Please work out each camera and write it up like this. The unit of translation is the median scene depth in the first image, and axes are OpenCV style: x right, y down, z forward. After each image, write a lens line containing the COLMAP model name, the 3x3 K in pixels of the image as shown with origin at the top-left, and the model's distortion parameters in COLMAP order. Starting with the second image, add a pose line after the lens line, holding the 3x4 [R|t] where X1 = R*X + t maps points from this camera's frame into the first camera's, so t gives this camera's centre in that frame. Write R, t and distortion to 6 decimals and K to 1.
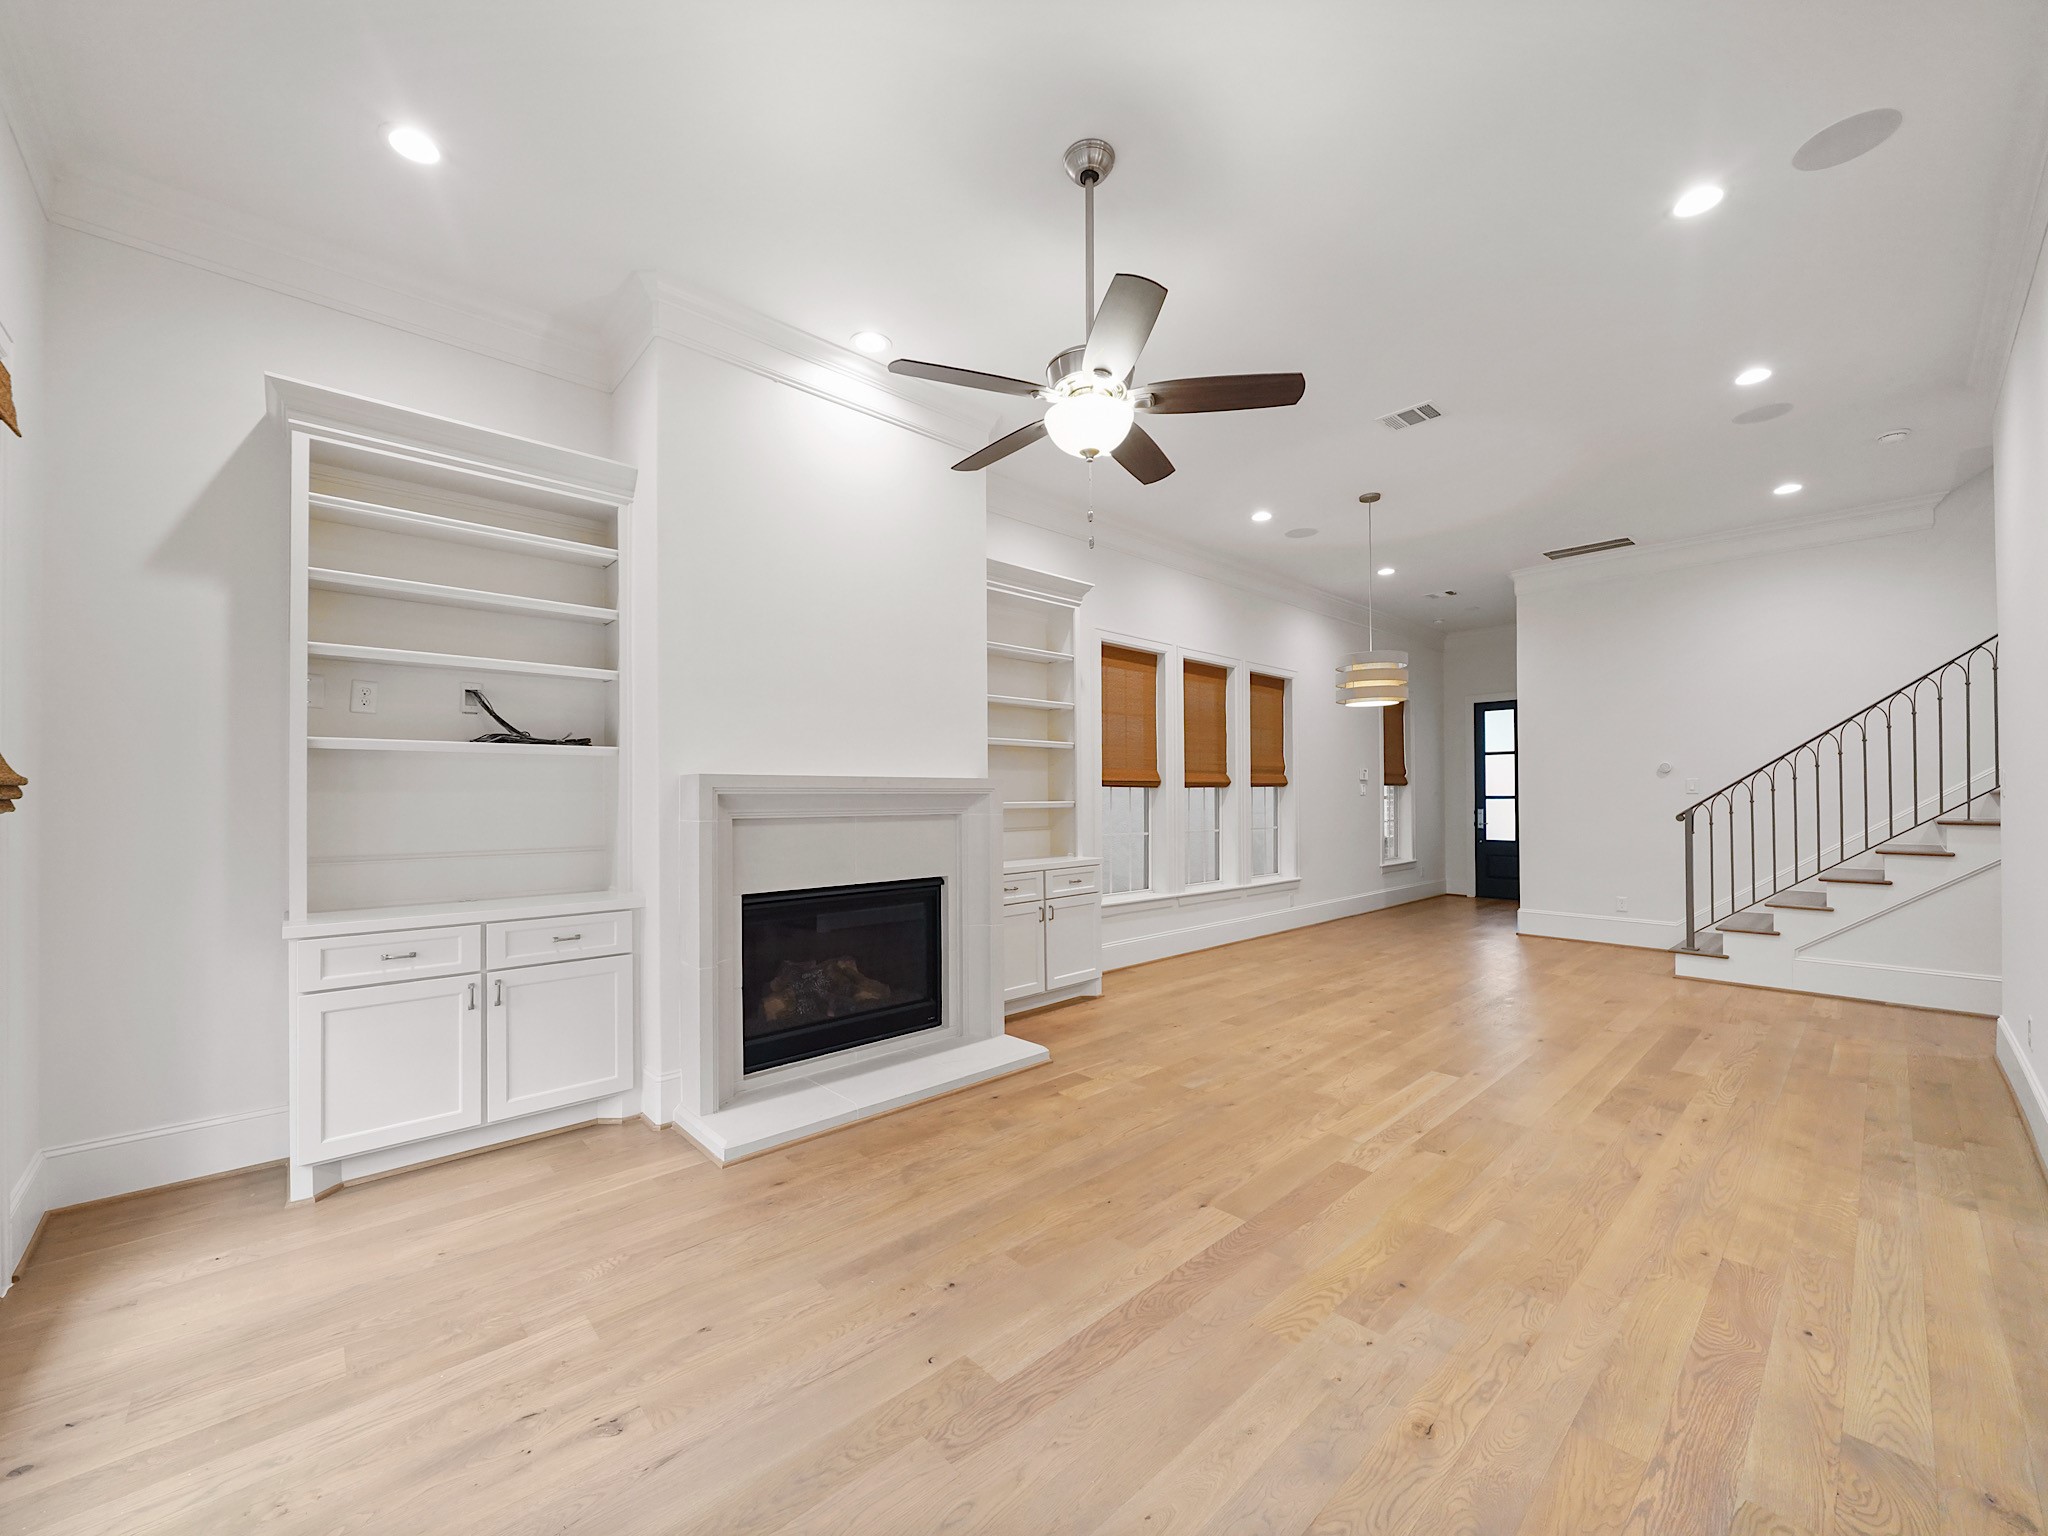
lens RADIAL K [[801.6, 0, 1020.2], [0, 801.6, 788.0], [0, 0, 1]] dist [-0.002566, -0.000472]
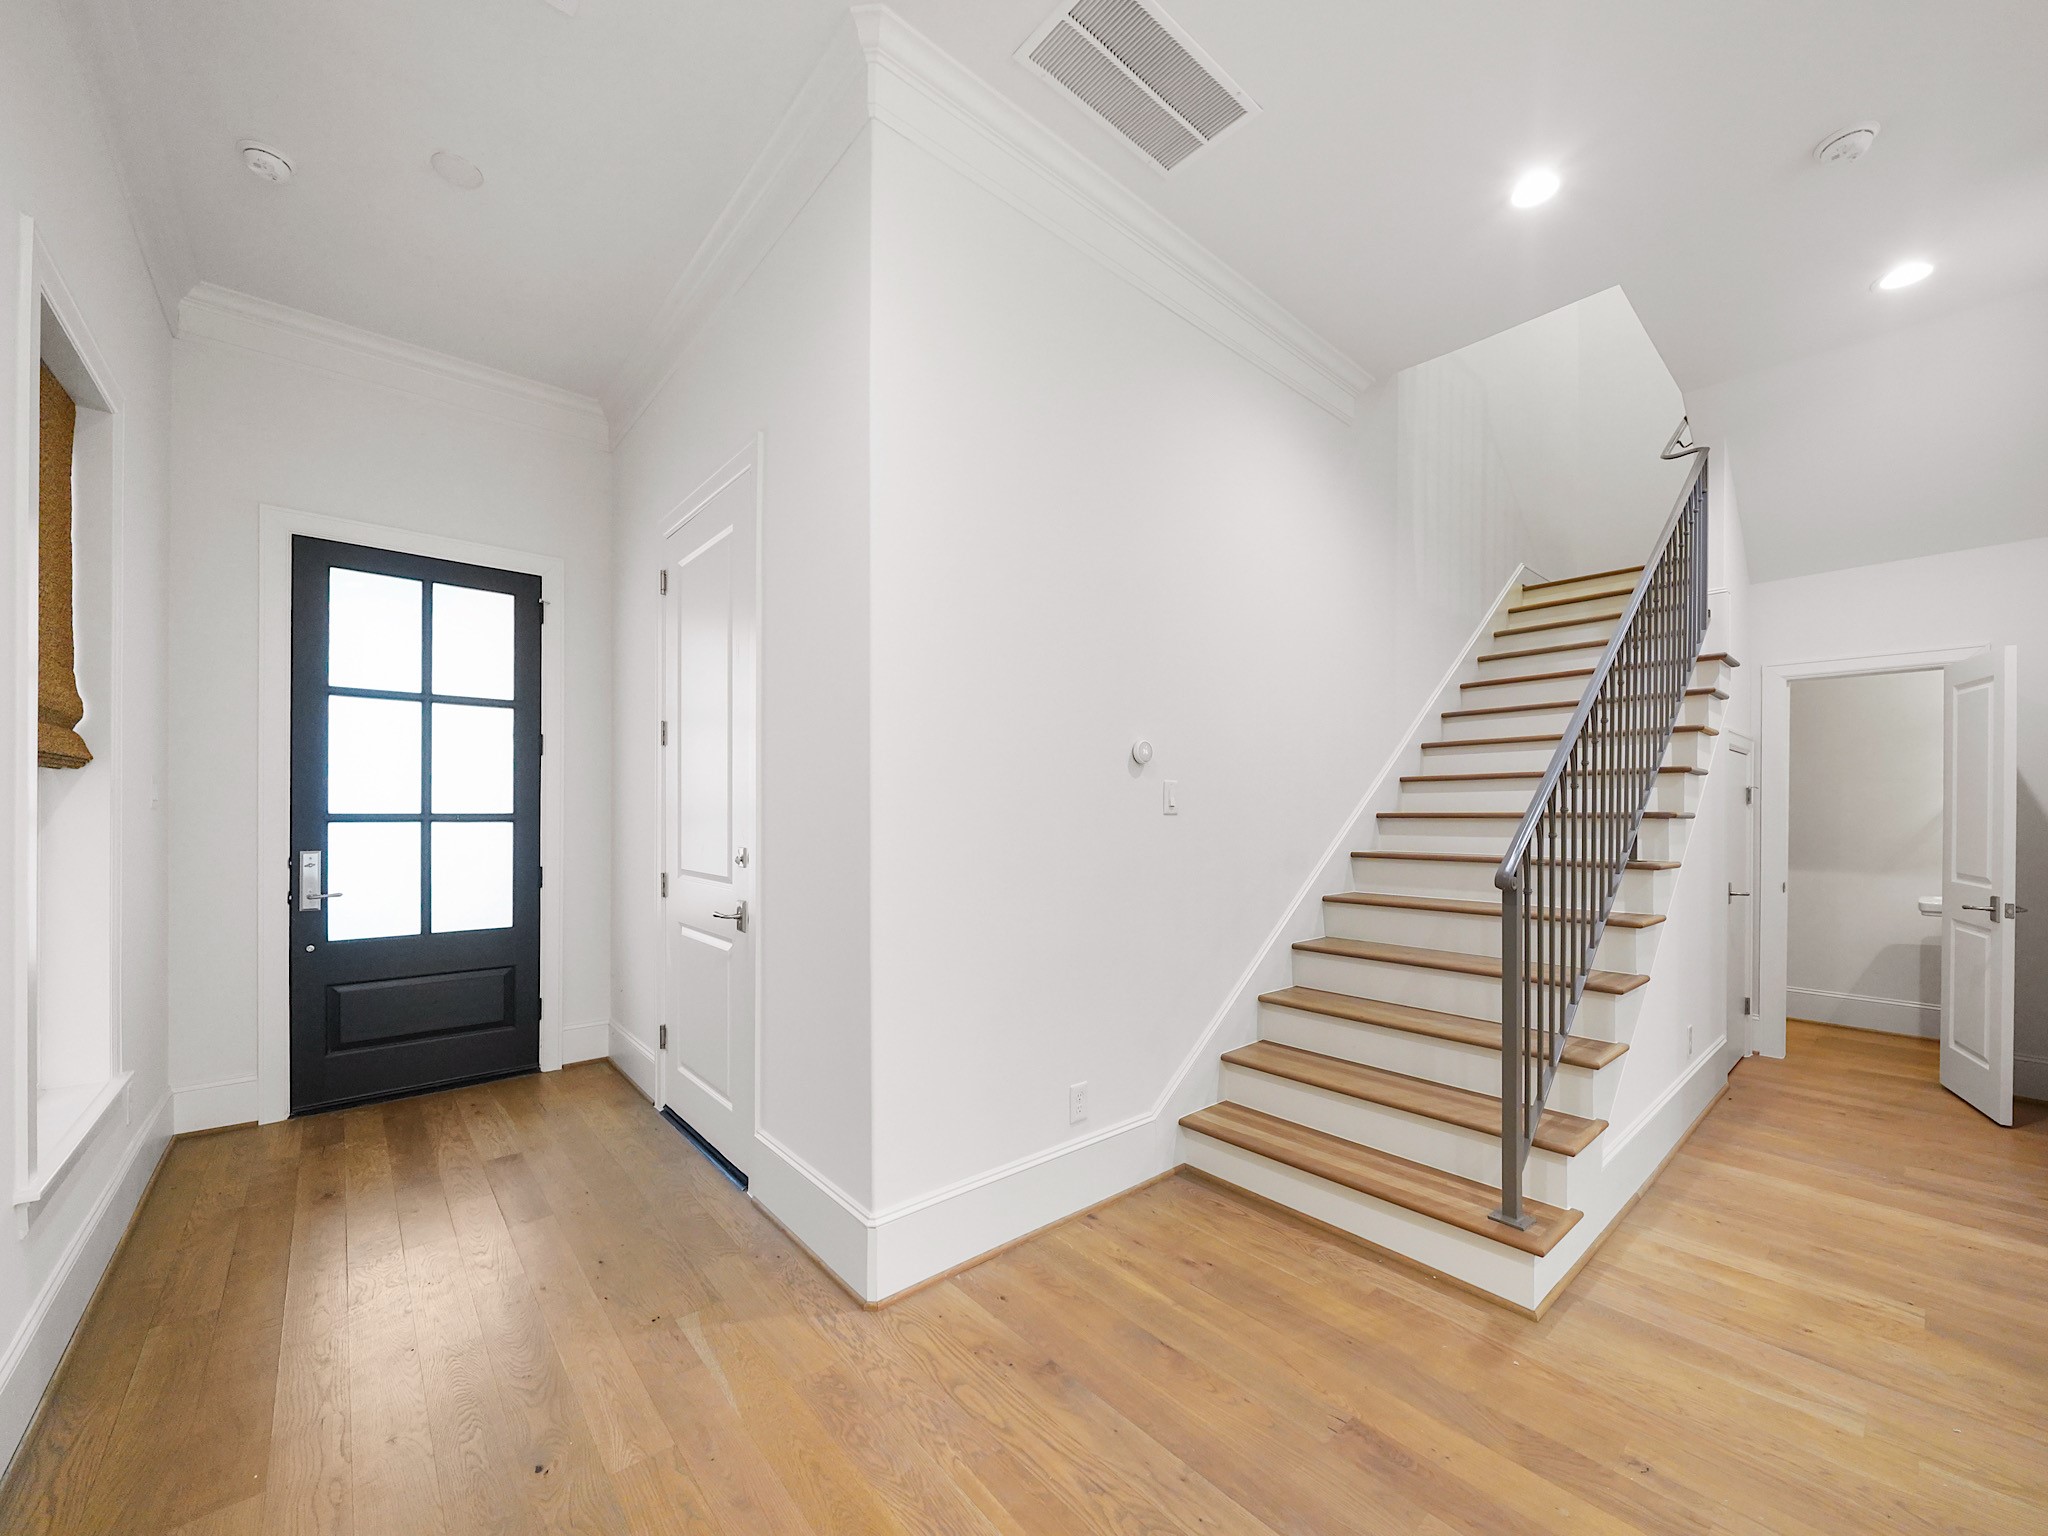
lens RADIAL K [[796.4, 0, 1013.5], [0, 796.4, 812.6], [0, 0, 1]] dist [-0.004449, -0.000254]
pose [[0.035504, 0.004514, 0.999359, 0.566449], [-0.016729, 0.999852, -0.003922, 0.013734], [-0.999230, -0.016579, 0.035574, 1.561370]]
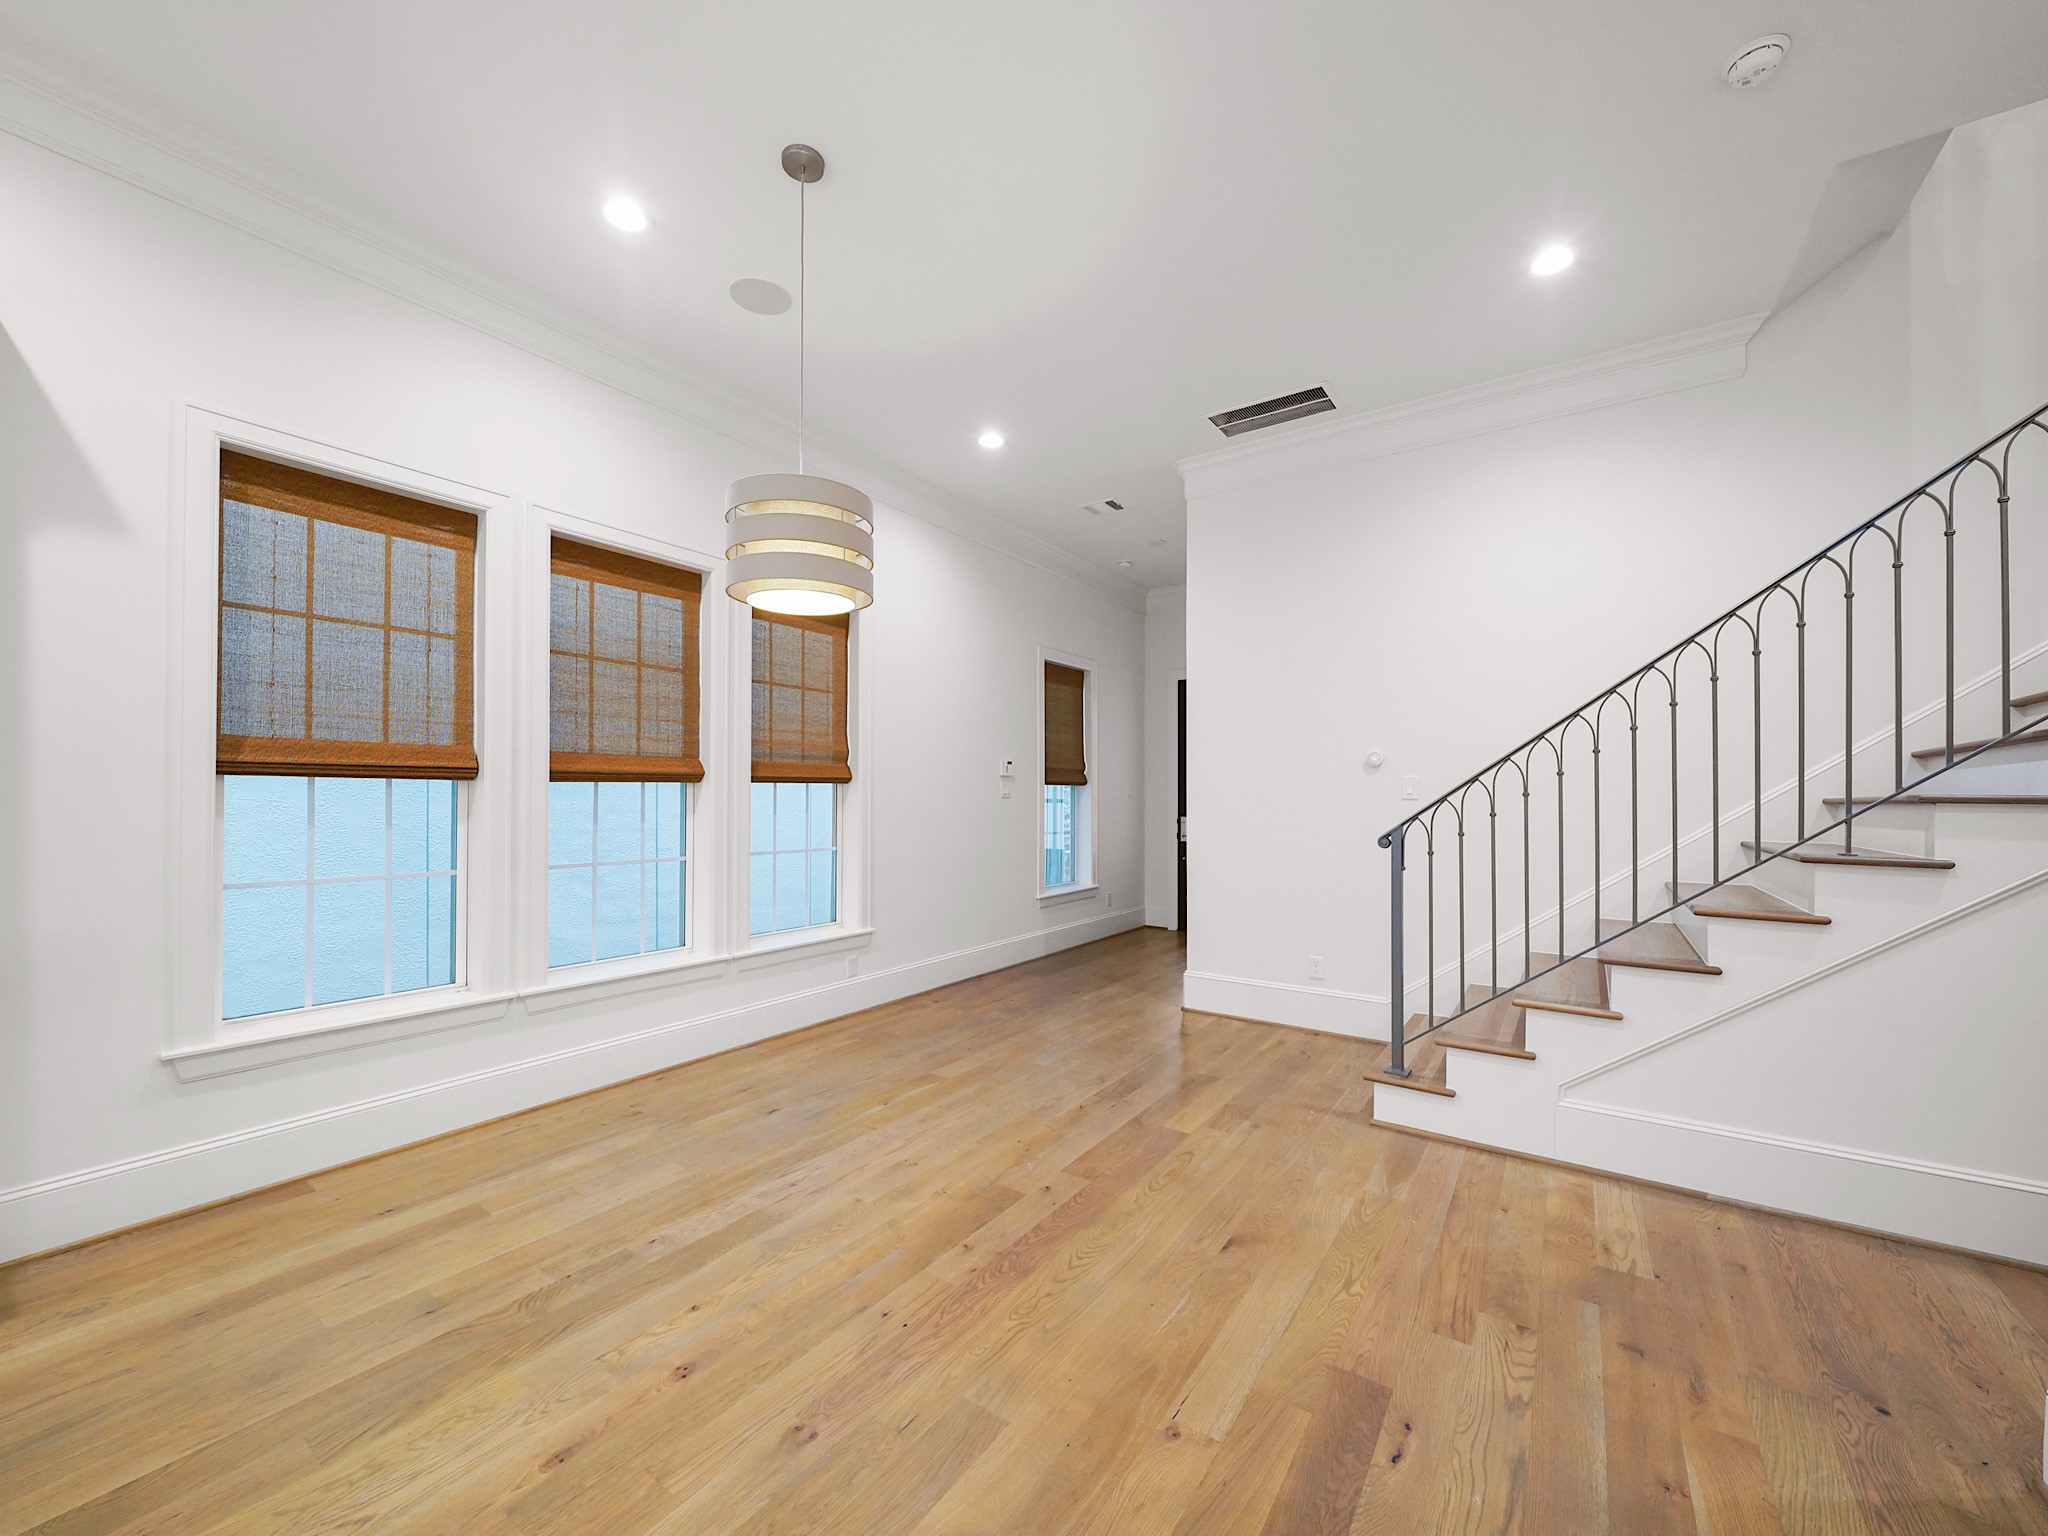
lens RADIAL K [[790.2, 0, 1020.4], [0, 790.2, 789.3], [0, 0, 1]] dist [-0.004582, -0.000721]
pose [[0.976565, 0.008481, 0.215054, 0.574753], [-0.008724, 0.999962, 0.000180, 0.002303], [-0.215044, -0.002052, 0.976602, 0.645863]]
